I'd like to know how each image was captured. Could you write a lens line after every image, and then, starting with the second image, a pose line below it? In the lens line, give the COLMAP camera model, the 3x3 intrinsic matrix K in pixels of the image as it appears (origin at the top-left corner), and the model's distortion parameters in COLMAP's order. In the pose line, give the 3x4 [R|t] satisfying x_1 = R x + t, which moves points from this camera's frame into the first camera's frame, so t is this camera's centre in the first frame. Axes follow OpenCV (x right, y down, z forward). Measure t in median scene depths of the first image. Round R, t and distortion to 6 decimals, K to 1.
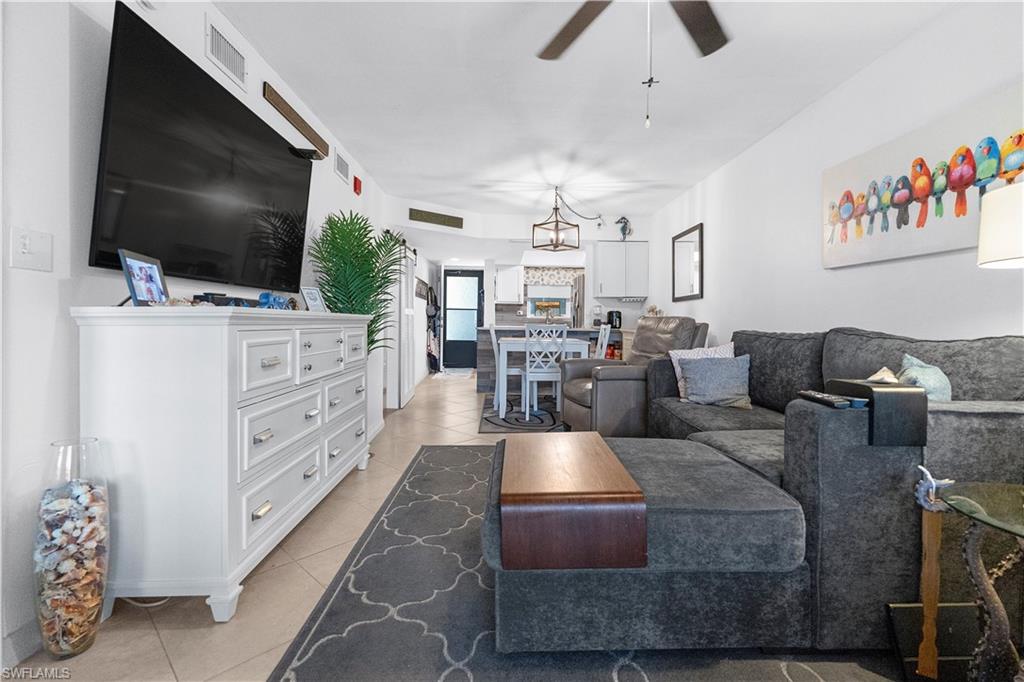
lens RADIAL K [[454.1, 0, 515.4], [0, 454.1, 318.7], [0, 0, 1]] dist [-0.002075, -0.000261]
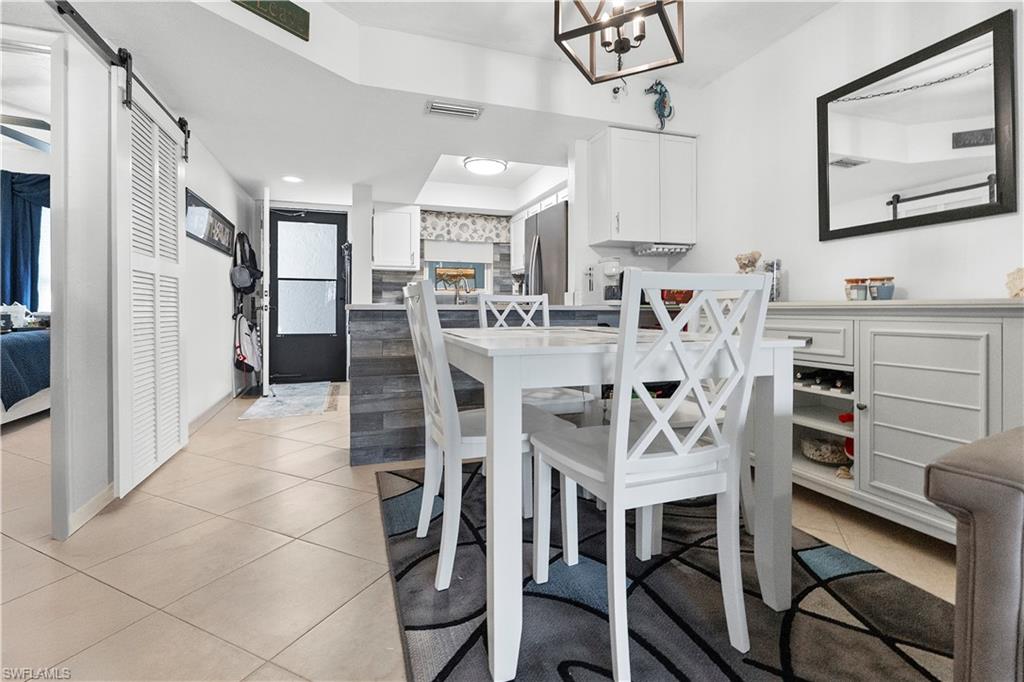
lens RADIAL K [[473.1, 0, 518.4], [0, 473.1, 304.3], [0, 0, 1]] dist [-0.001616, -0.000028]
pose [[0.953799, -0.007508, 0.300350, -0.141961], [0.008036, 0.999968, -0.000524, 0.042450], [-0.300337, 0.002913, 0.953829, 1.147271]]
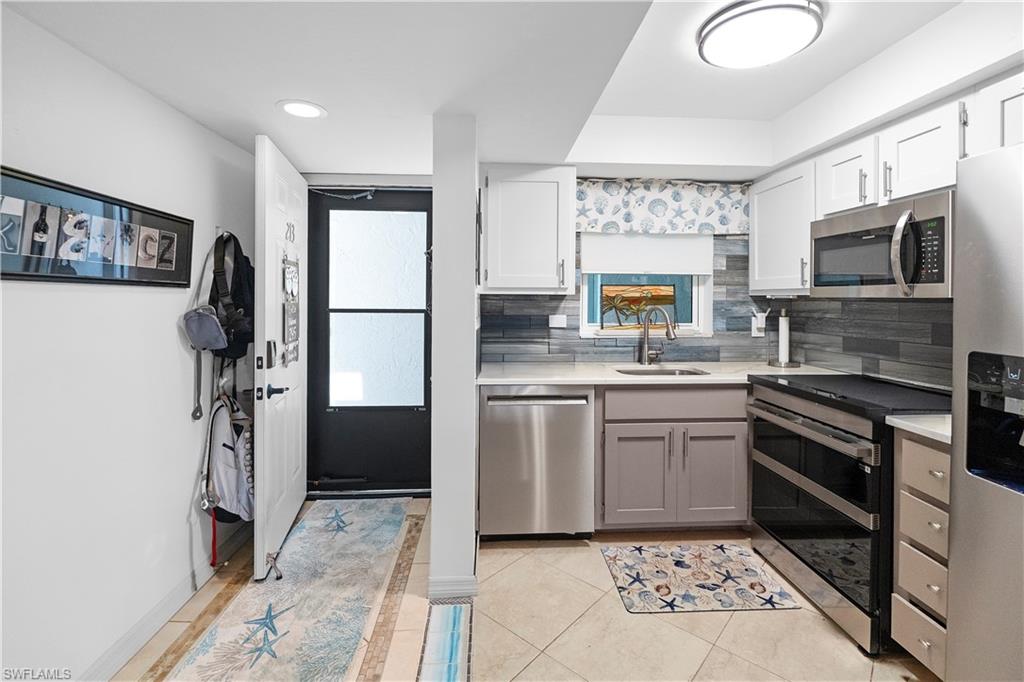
lens RADIAL K [[484.4, 0, 515.1], [0, 484.4, 293.7], [0, 0, 1]] dist [0.000178, 0.000586]
pose [[0.999694, -0.003778, 0.024460, -0.091295], [0.003837, 0.999990, -0.002391, -0.101860], [-0.024451, 0.002484, 0.999698, 2.121517]]
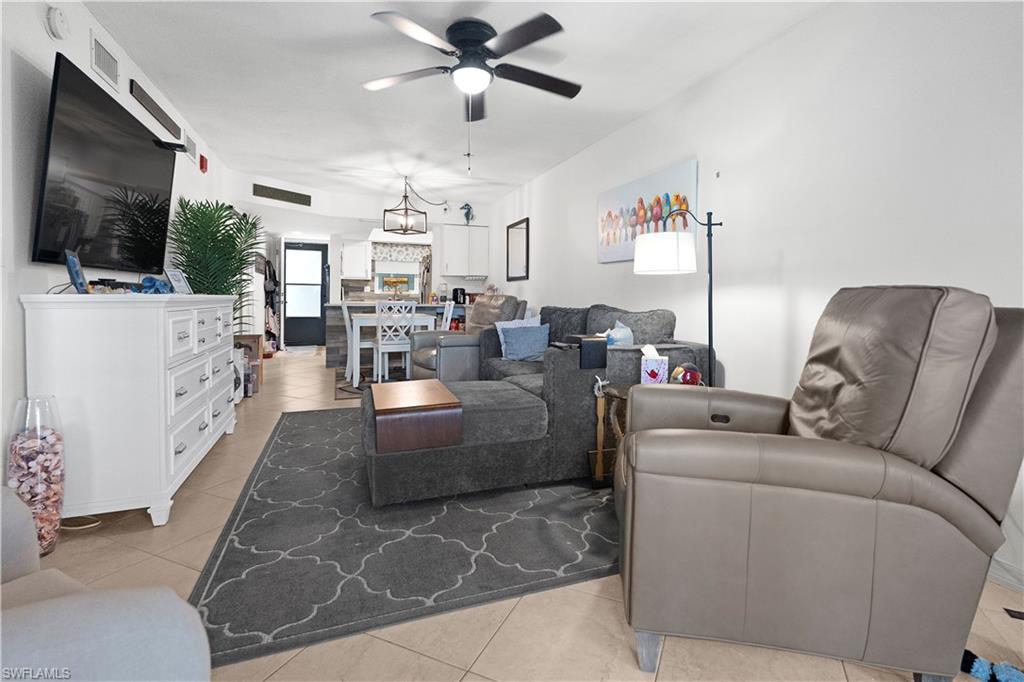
lens RADIAL K [[484.4, 0, 515.1], [0, 484.4, 293.7], [0, 0, 1]] dist [0.000178, 0.000586]
pose [[0.950150, -0.000001, 0.311793, -0.042091], [-0.001012, 0.999995, 0.003086, -0.016074], [-0.311792, -0.003248, 0.950145, -0.345809]]
